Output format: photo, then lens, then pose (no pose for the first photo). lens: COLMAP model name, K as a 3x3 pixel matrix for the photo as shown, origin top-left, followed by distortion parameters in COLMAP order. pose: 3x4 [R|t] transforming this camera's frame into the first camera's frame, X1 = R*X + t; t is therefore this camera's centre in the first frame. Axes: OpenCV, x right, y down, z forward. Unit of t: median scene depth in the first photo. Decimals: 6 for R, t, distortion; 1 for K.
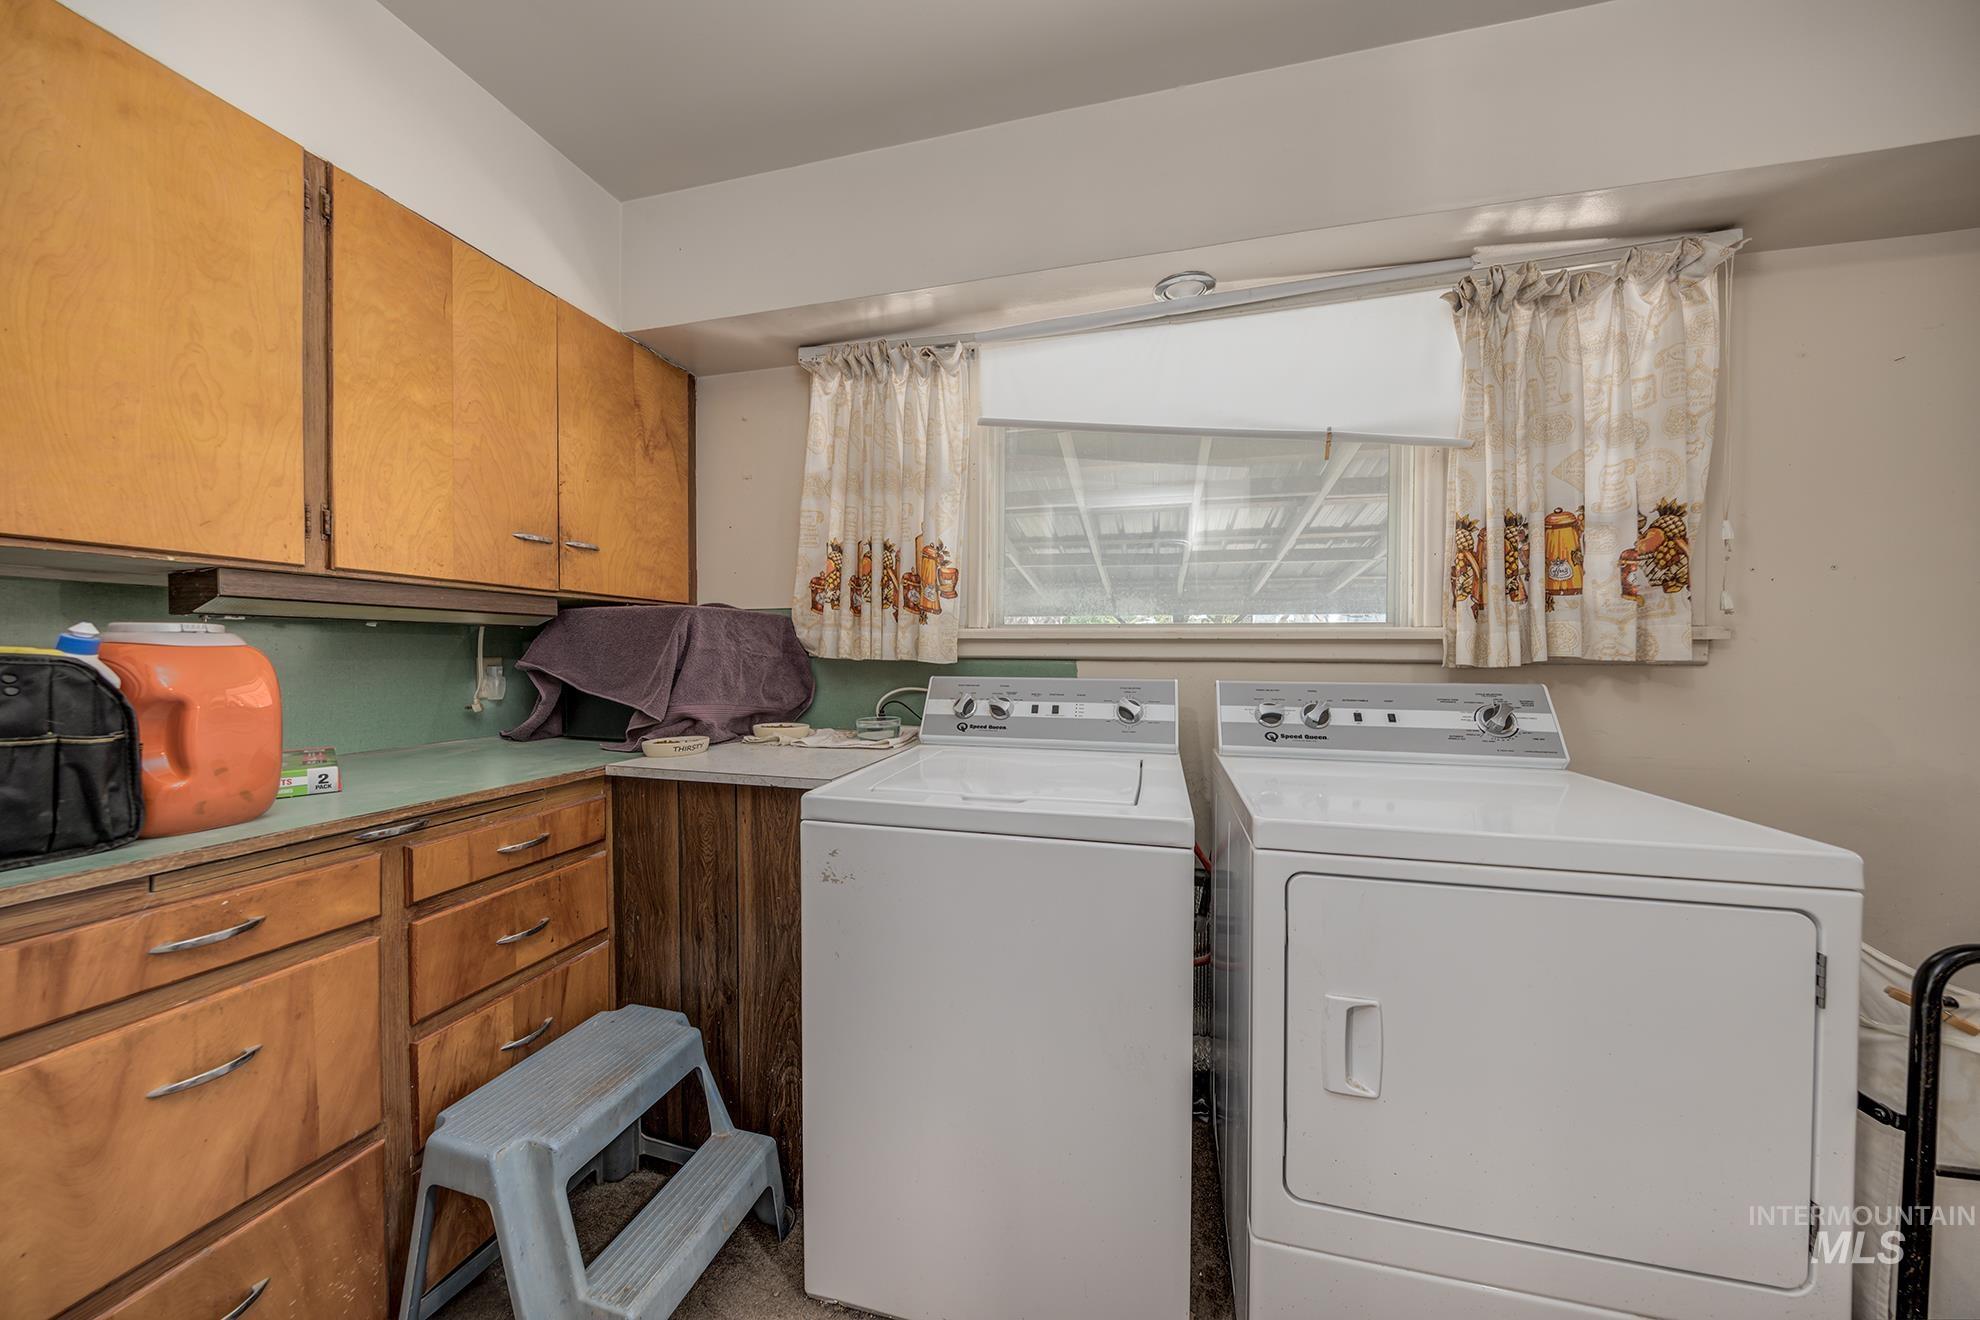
lens RADIAL K [[629.0, 0, 990.0], [0, 629.0, 660.0], [0, 0, 1]] dist [-0.001880, -0.000209]
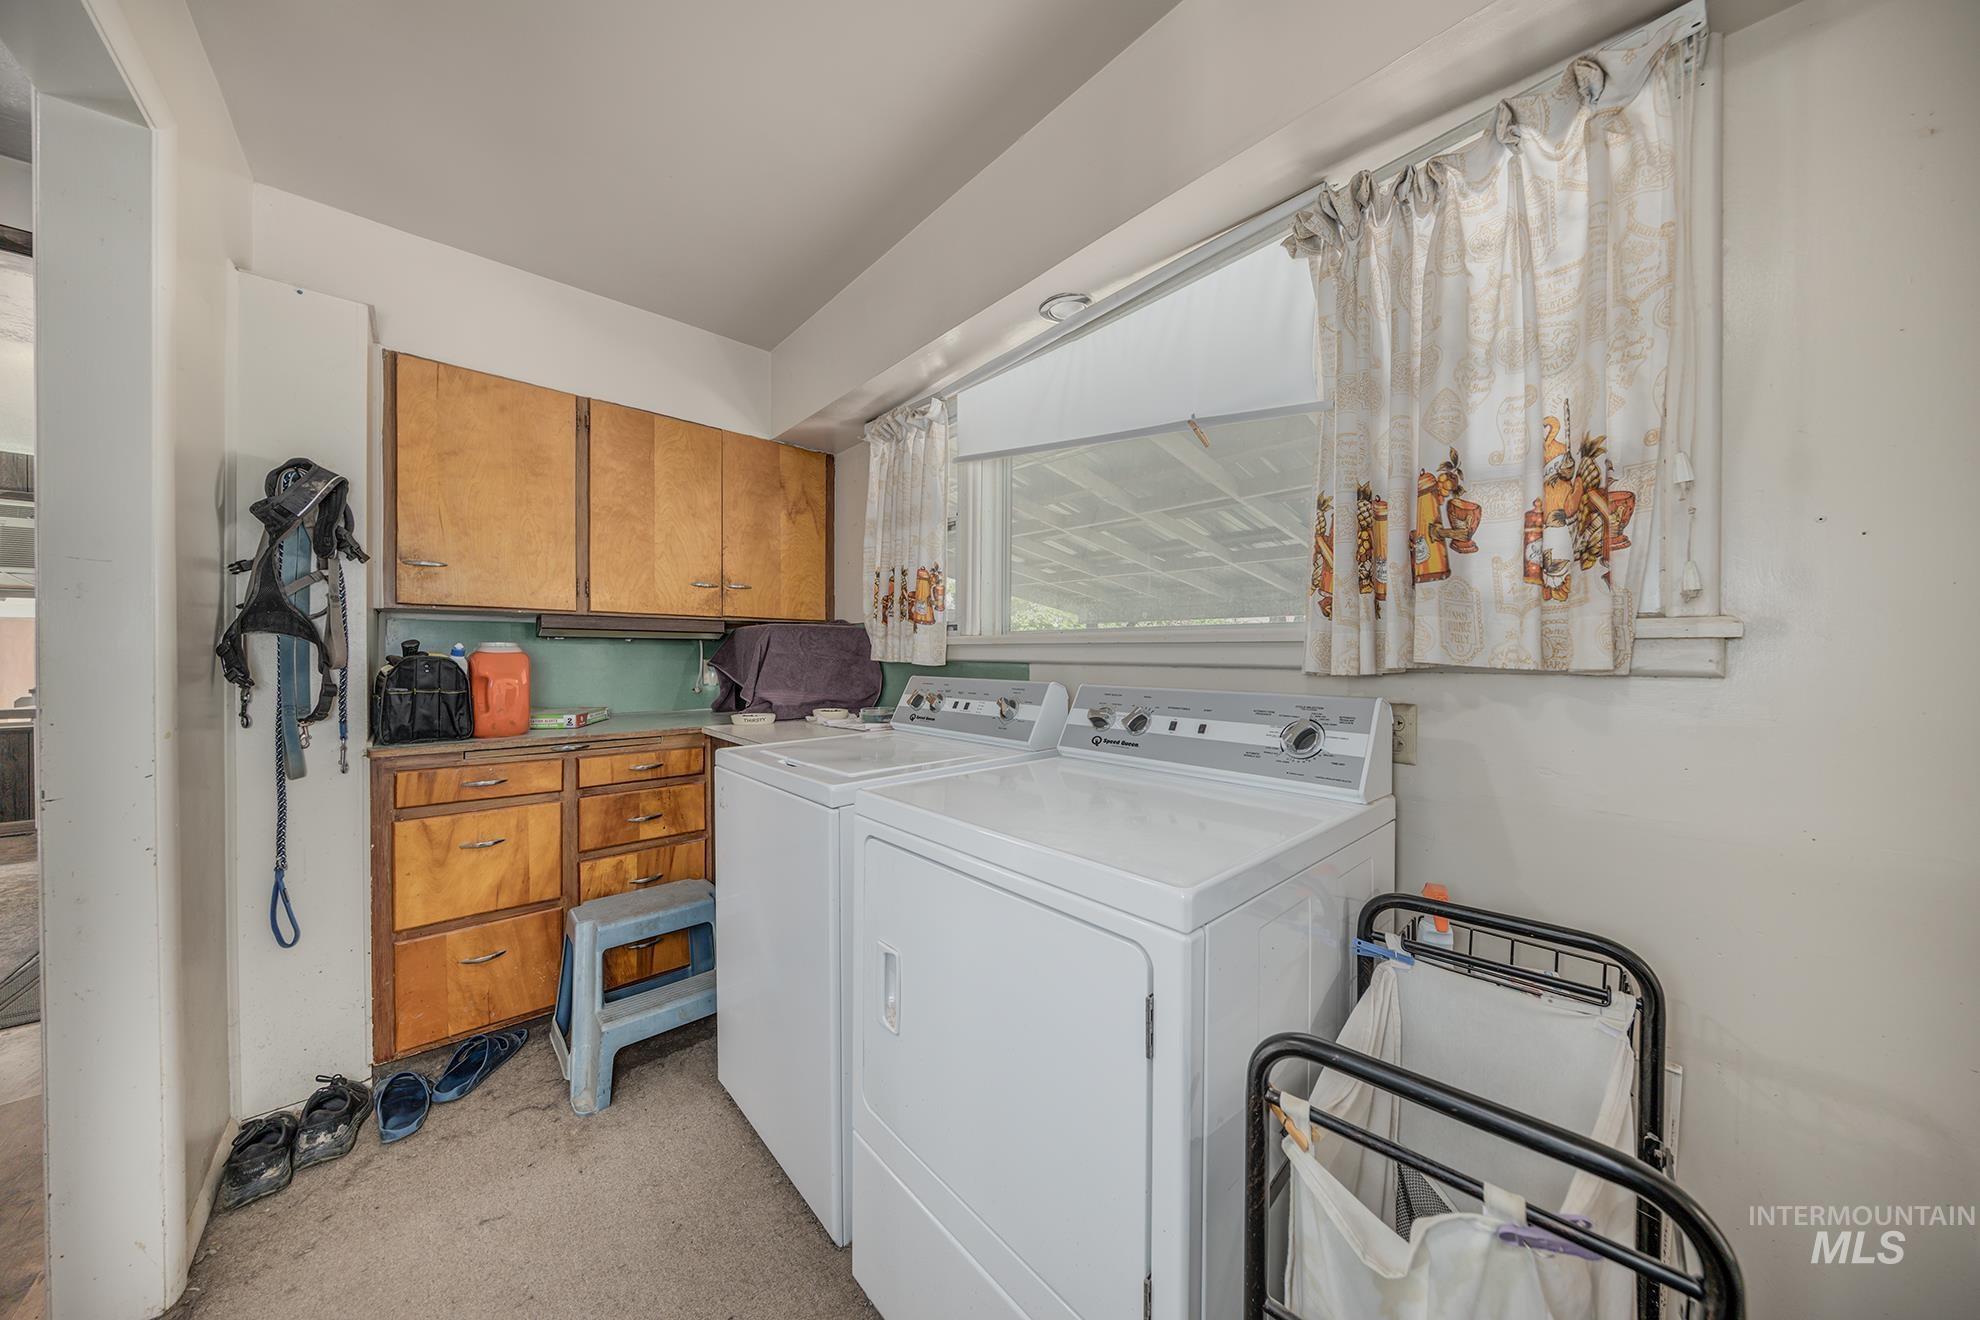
lens RADIAL K [[629.0, 0, 990.0], [0, 629.0, 660.0], [0, 0, 1]] dist [-0.001880, -0.000209]
pose [[0.836265, 0.004157, -0.548310, 0.879830], [-0.008096, 0.999956, -0.004767, -0.000402], [0.548266, 0.008426, 0.836262, 0.069185]]
